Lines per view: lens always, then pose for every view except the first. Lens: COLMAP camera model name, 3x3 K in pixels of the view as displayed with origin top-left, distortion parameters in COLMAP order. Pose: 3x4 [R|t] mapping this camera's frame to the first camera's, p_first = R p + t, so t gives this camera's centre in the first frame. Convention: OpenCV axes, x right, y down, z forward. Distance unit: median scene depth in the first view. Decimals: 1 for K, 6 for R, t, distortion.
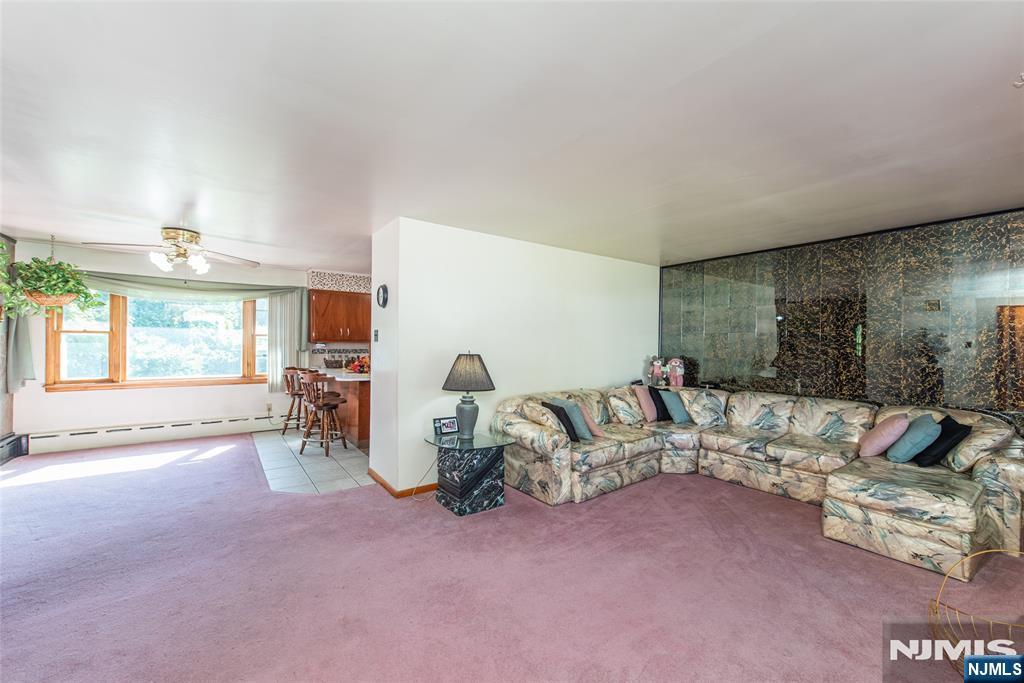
lens RADIAL K [[393.7, 0, 513.9], [0, 393.7, 345.0], [0, 0, 1]] dist [-0.000605, 0.000018]
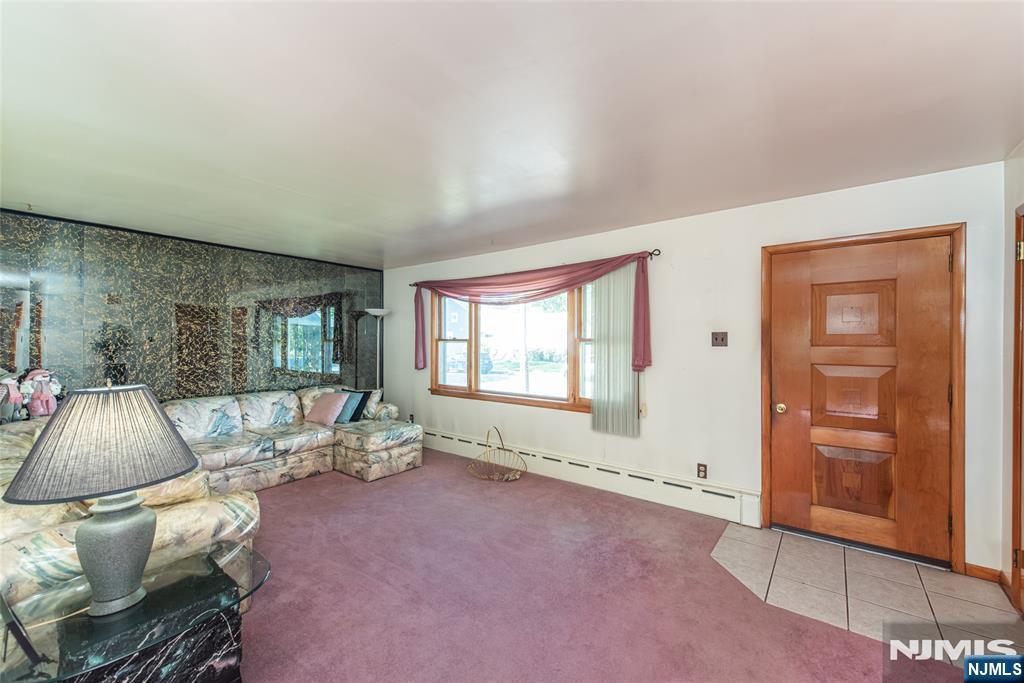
lens RADIAL K [[393.7, 0, 513.9], [0, 393.7, 345.0], [0, 0, 1]] dist [-0.000605, 0.000018]
pose [[-0.259307, -0.010904, 0.965733, -0.517398], [0.002151, 0.999927, 0.011868, -0.012228], [-0.965793, 0.005155, -0.259265, 0.643744]]
